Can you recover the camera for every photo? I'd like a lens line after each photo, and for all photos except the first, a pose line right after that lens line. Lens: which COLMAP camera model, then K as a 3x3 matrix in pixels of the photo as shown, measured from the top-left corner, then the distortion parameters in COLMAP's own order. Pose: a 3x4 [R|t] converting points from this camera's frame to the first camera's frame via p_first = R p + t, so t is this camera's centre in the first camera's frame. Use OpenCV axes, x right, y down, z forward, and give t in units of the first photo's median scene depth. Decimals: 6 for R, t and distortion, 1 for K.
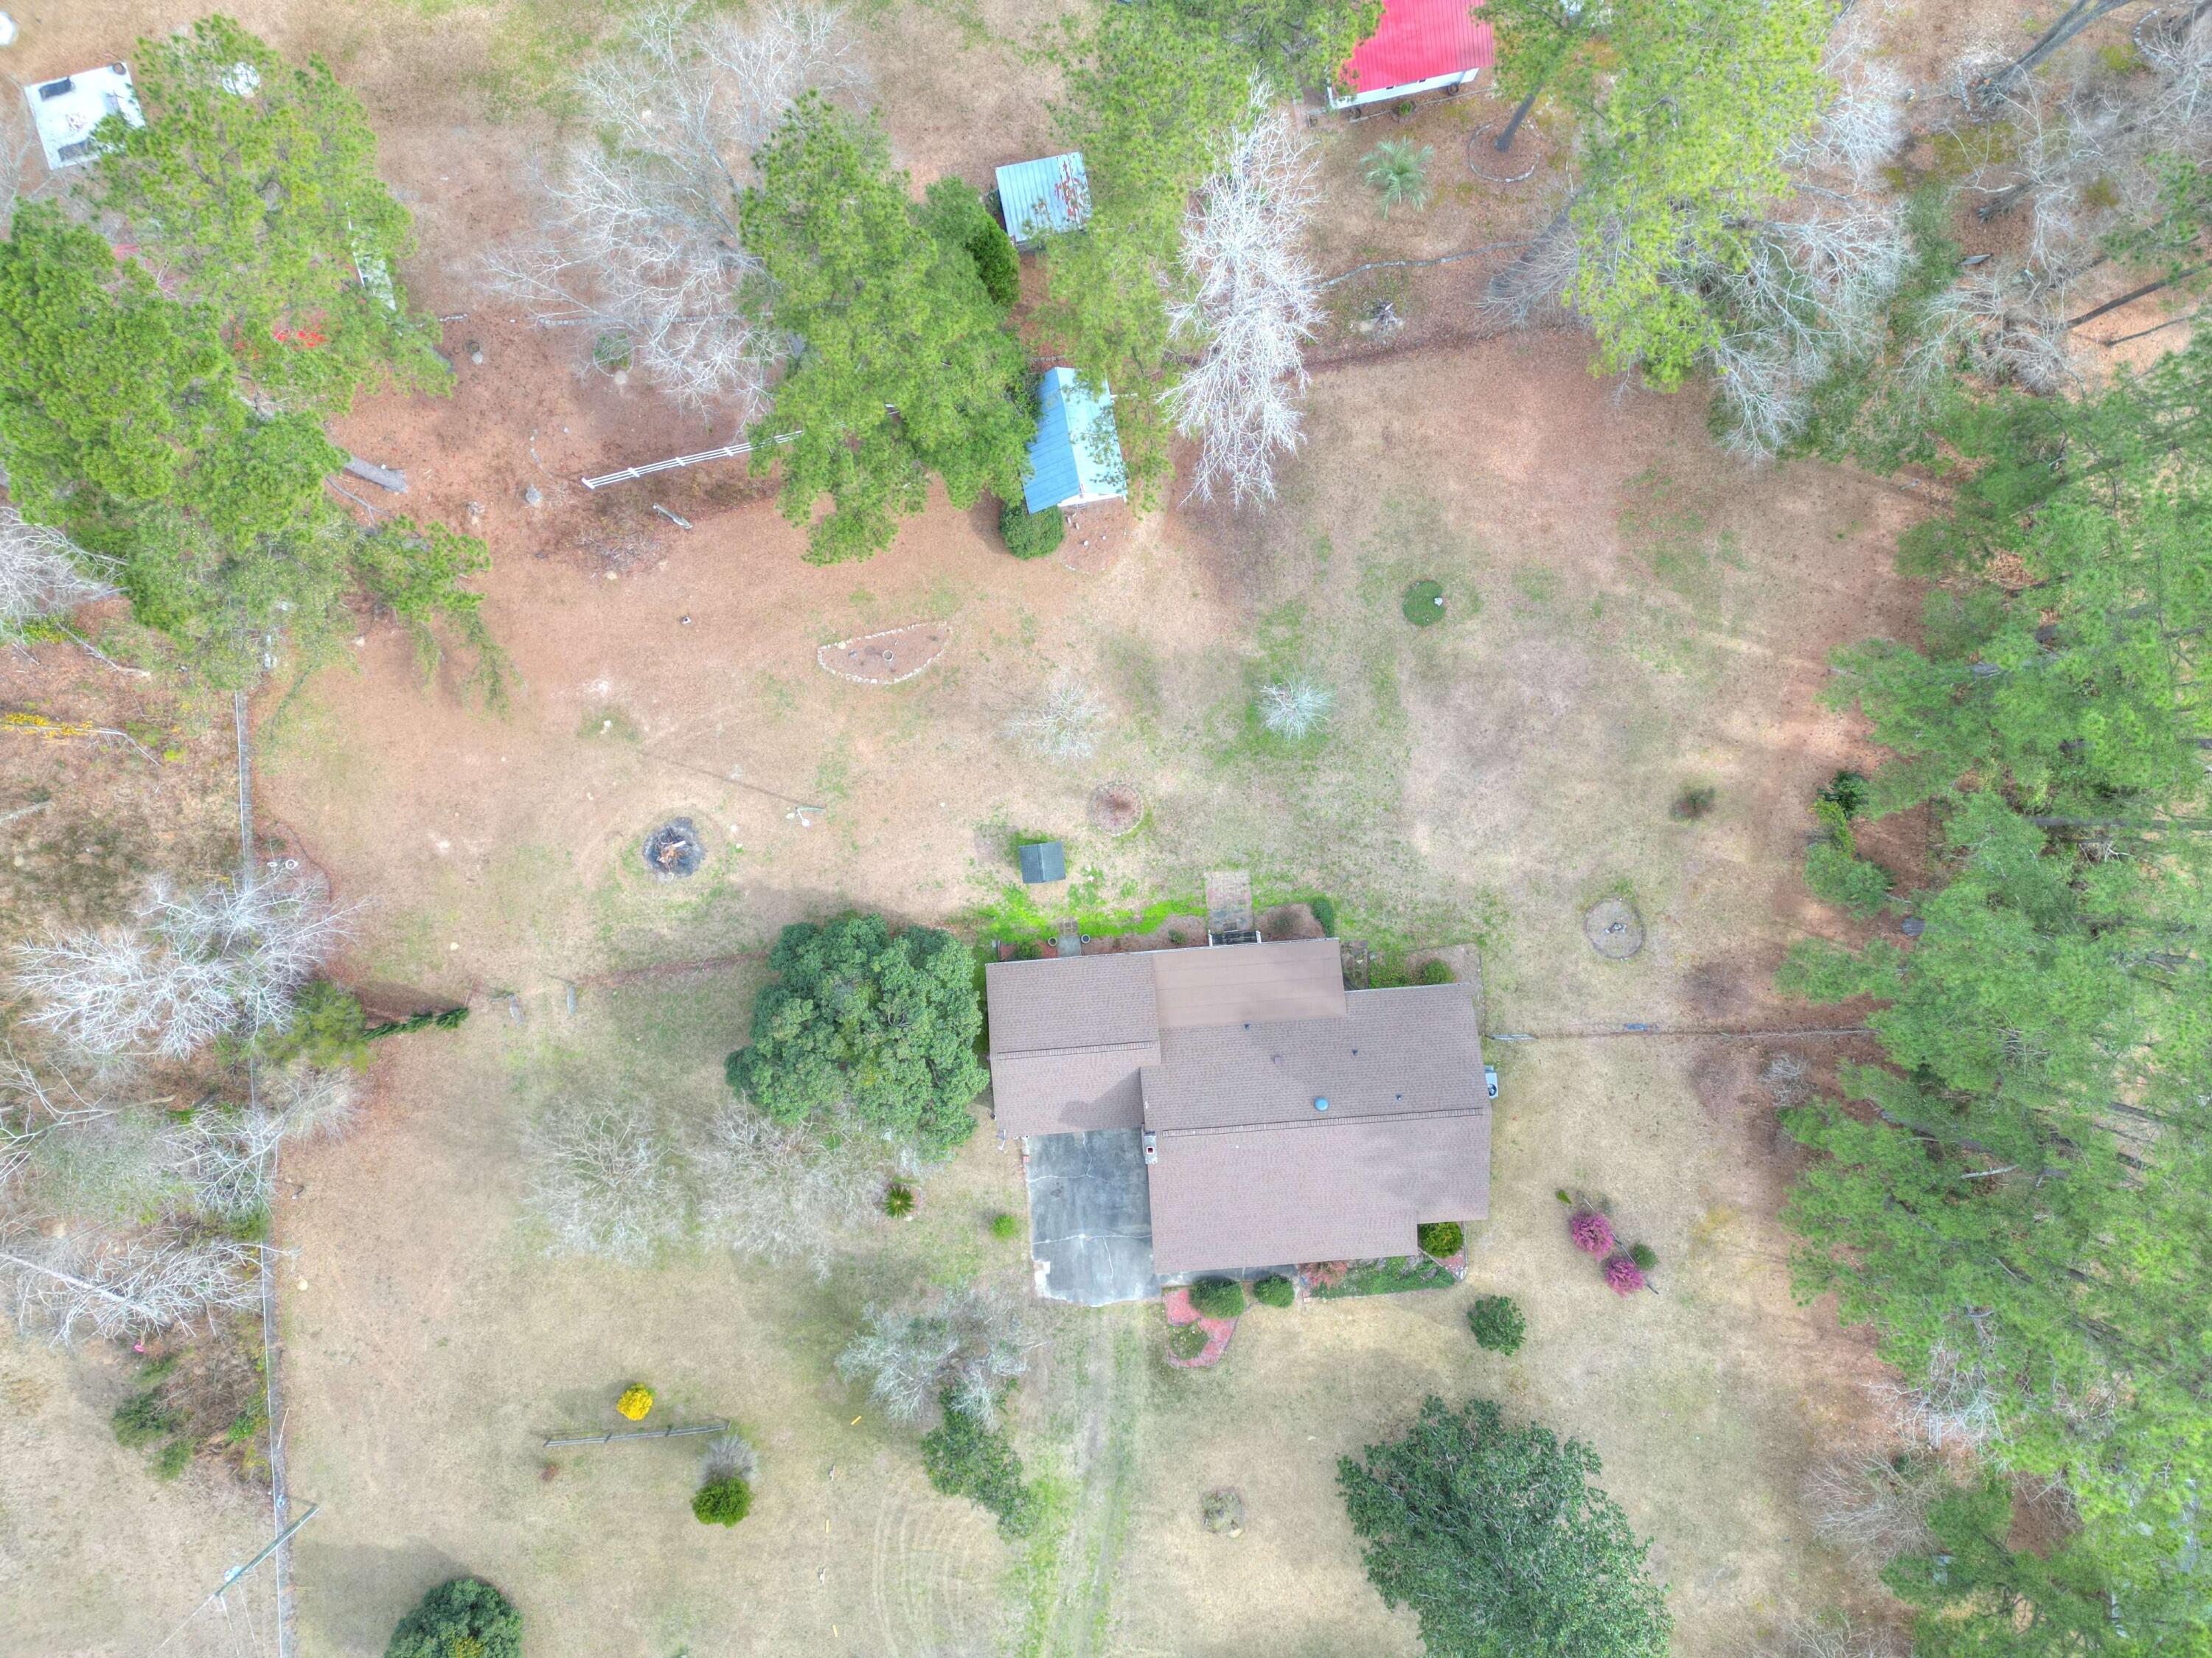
lens RADIAL K [[1529.8, 0, 1106.0], [0, 1529.8, 829.0], [0, 0, 1]] dist [0.072862, -0.051580]
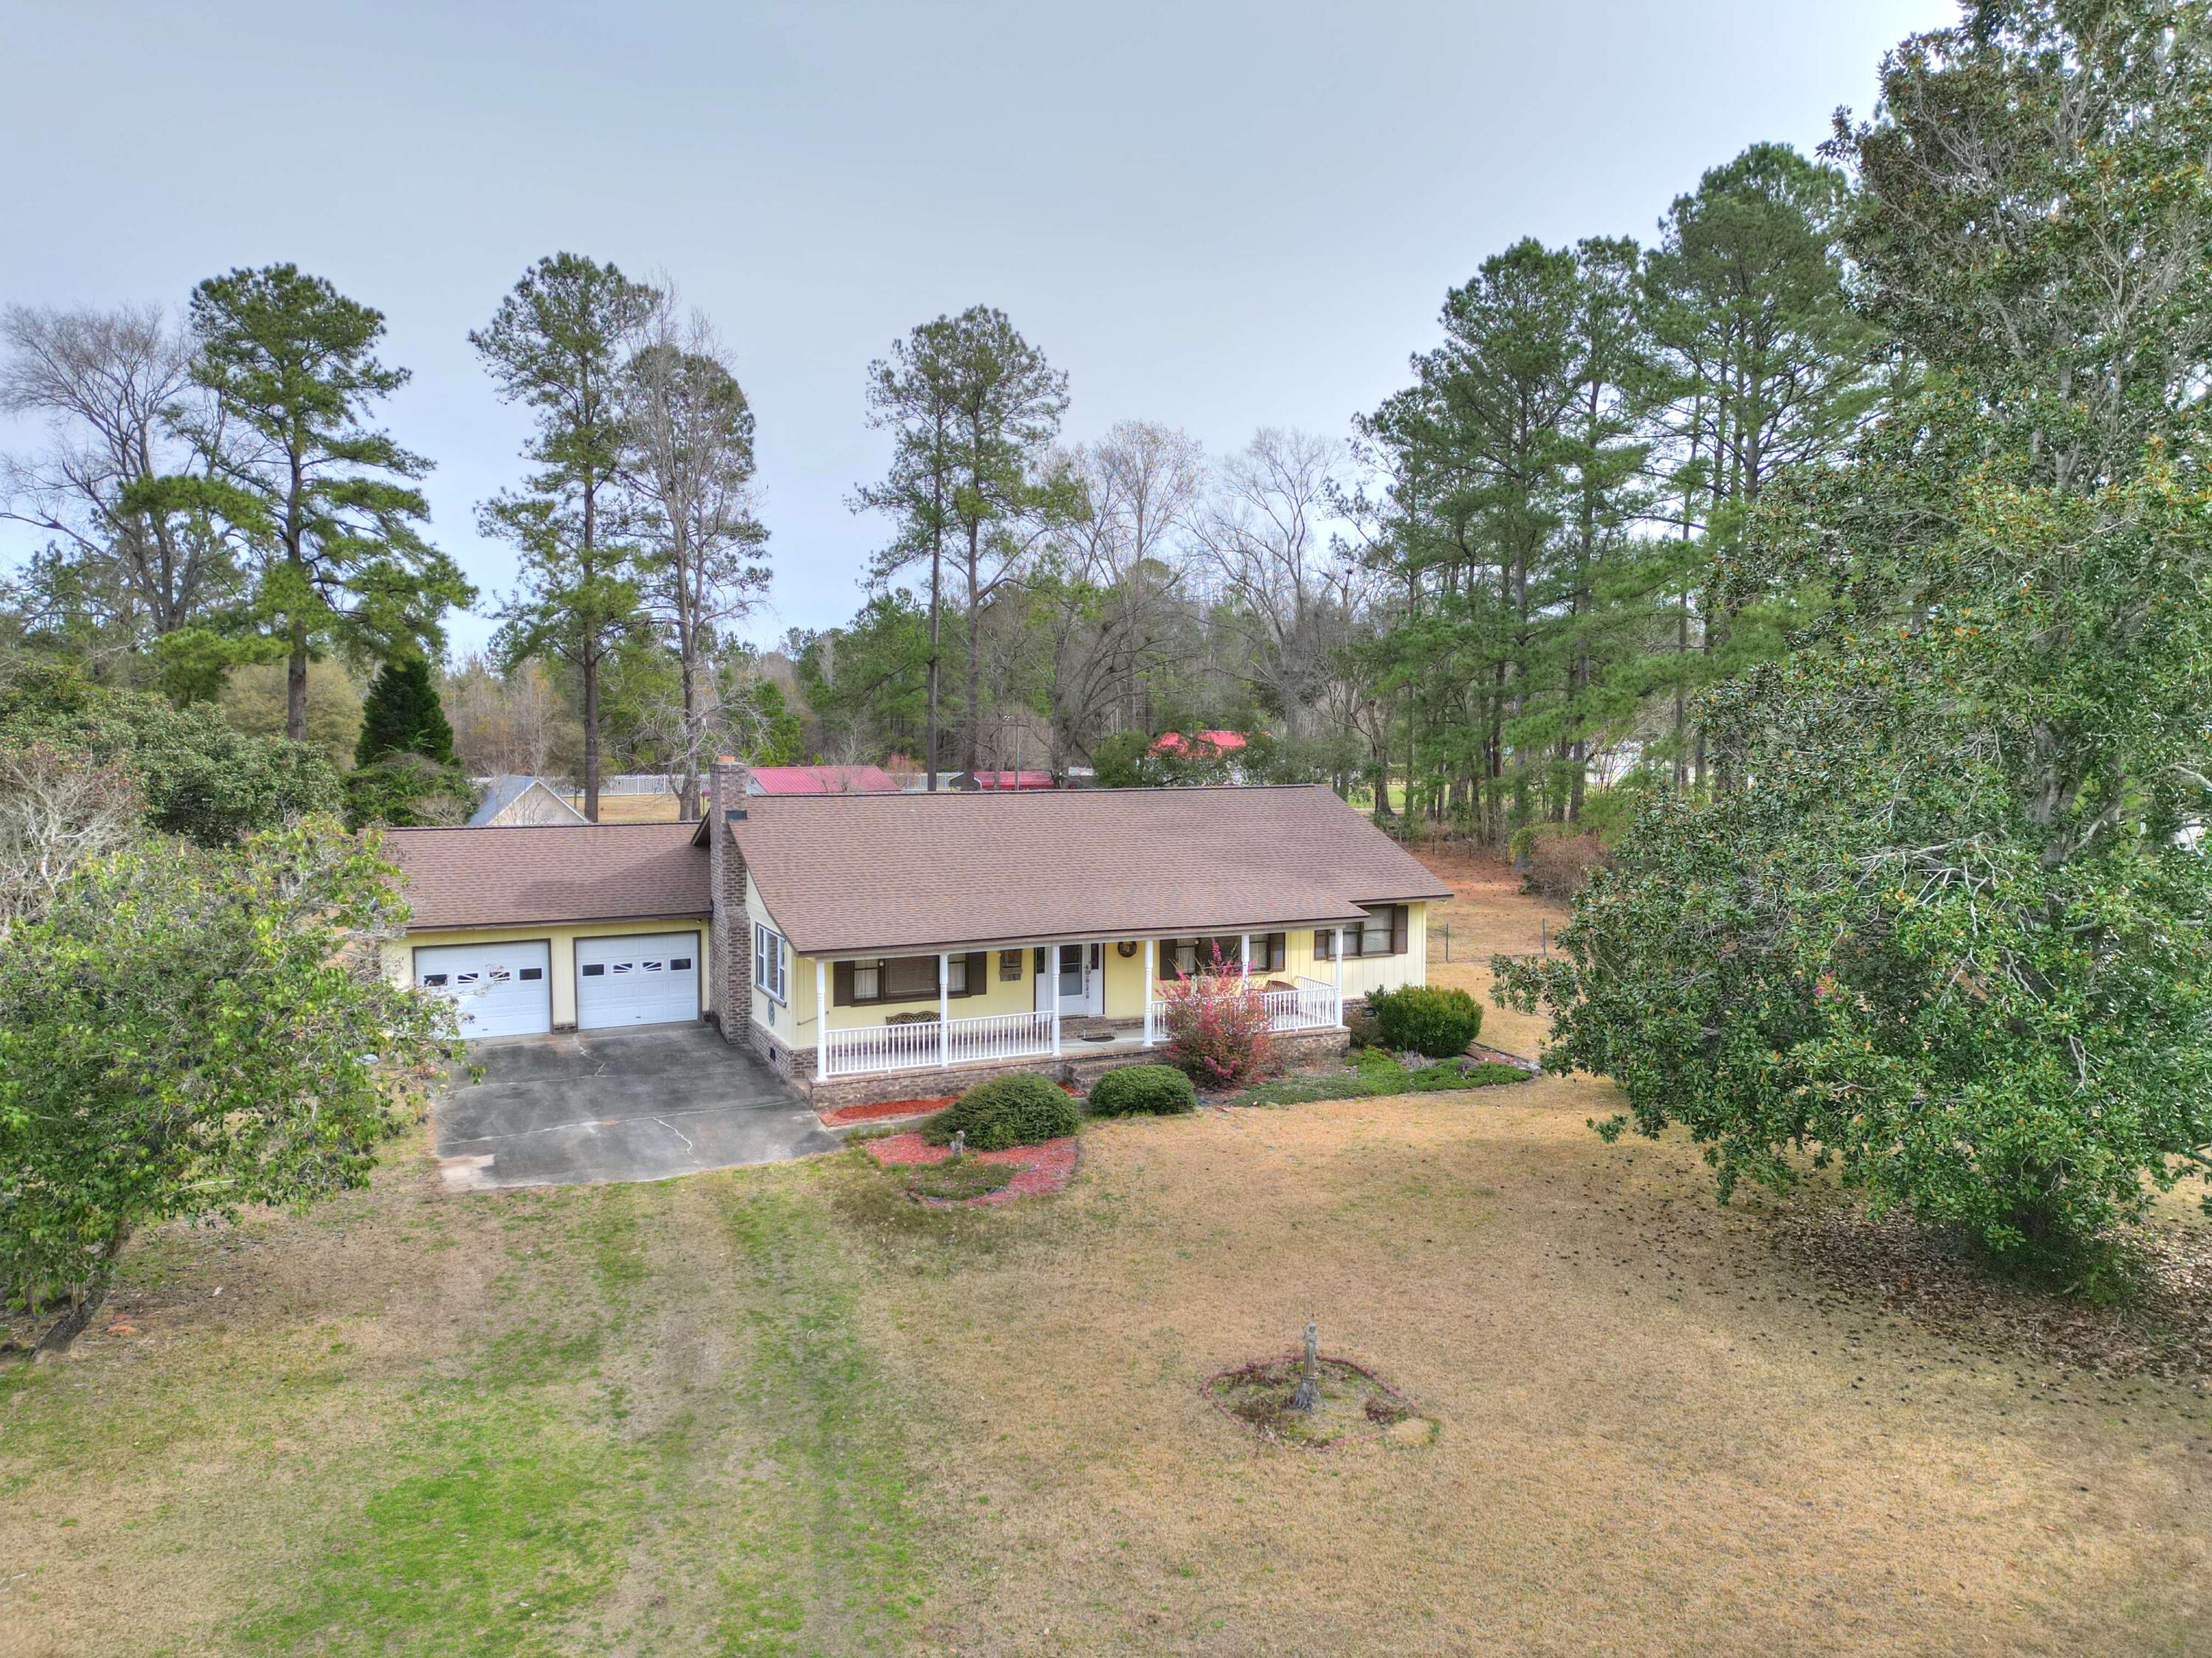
lens RADIAL K [[1529.8, 0, 1106.0], [0, 1529.8, 829.0], [0, 0, 1]] dist [0.072862, -0.051580]
pose [[0.930381, -0.031529, 0.365235, -0.033320], [0.366526, 0.060961, -0.928409, 0.639644], [0.007007, 0.997642, 0.068273, 0.906218]]
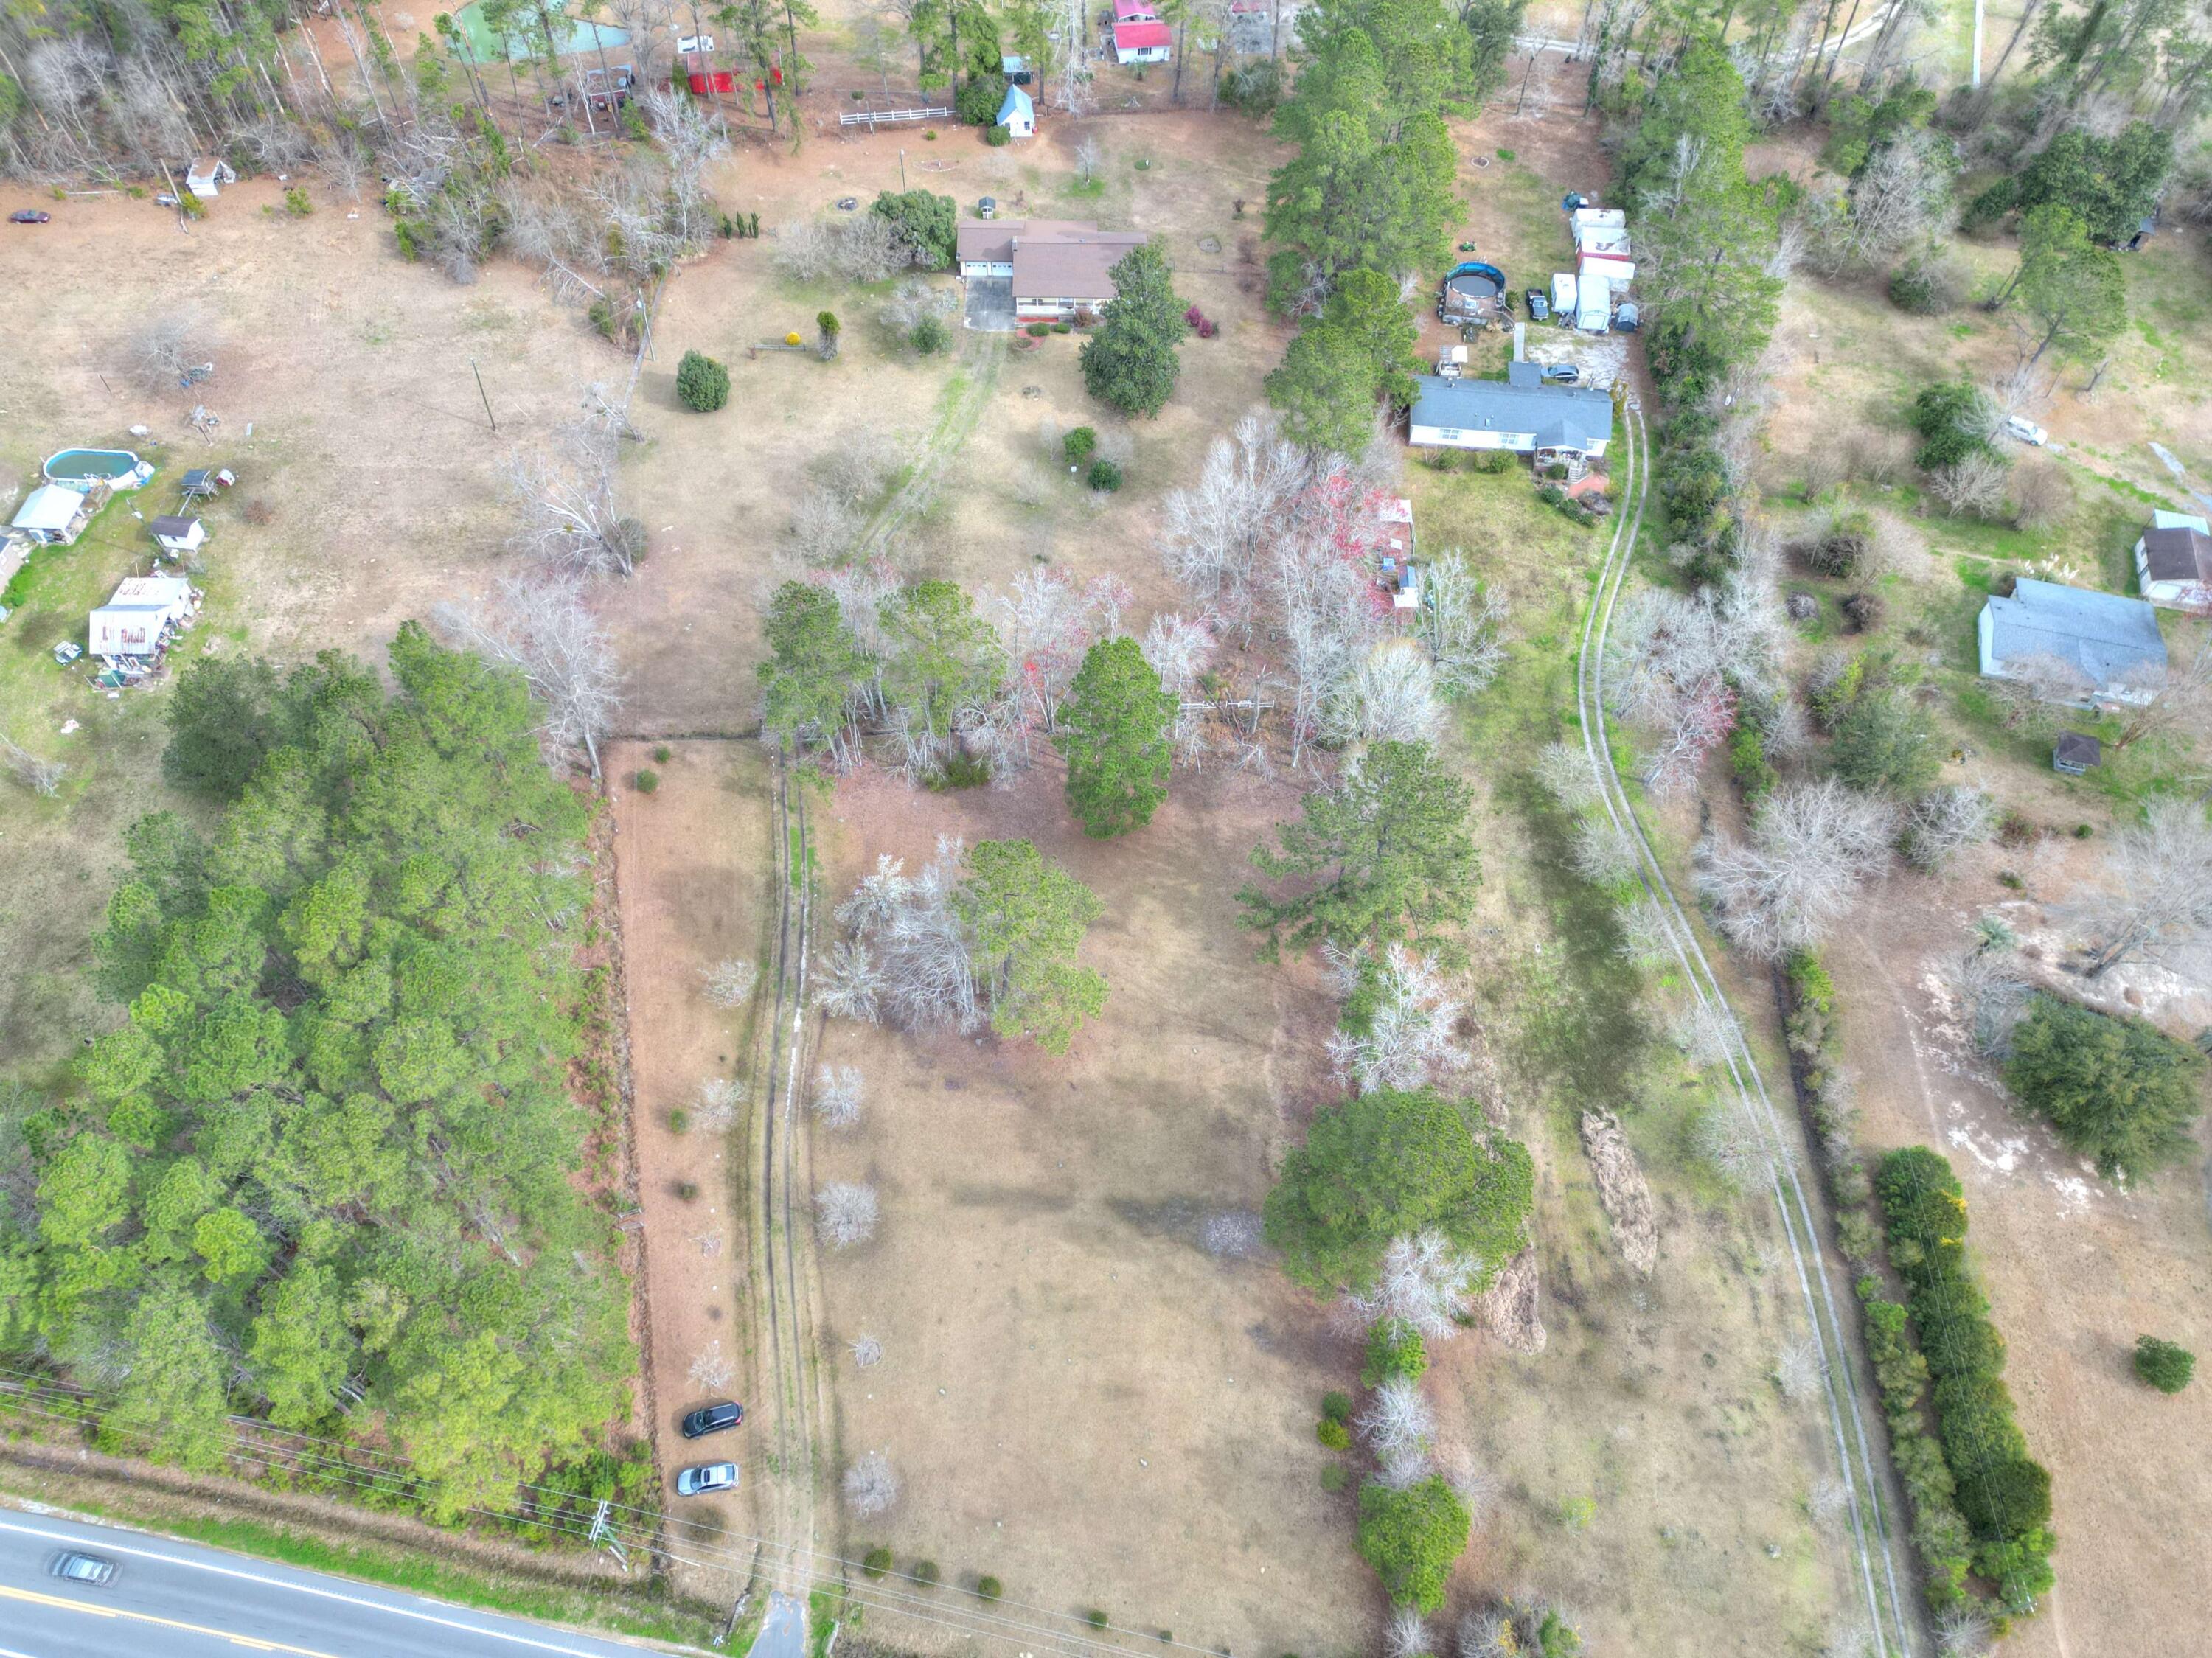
lens RADIAL K [[1529.8, 0, 1106.0], [0, 1529.8, 829.0], [0, 0, 1]] dist [0.072862, -0.051580]
pose [[0.996953, 0.062049, -0.047262, 0.339544], [-0.077969, 0.809663, -0.581692, 2.326295], [0.002172, 0.583605, 0.812035, -0.501137]]
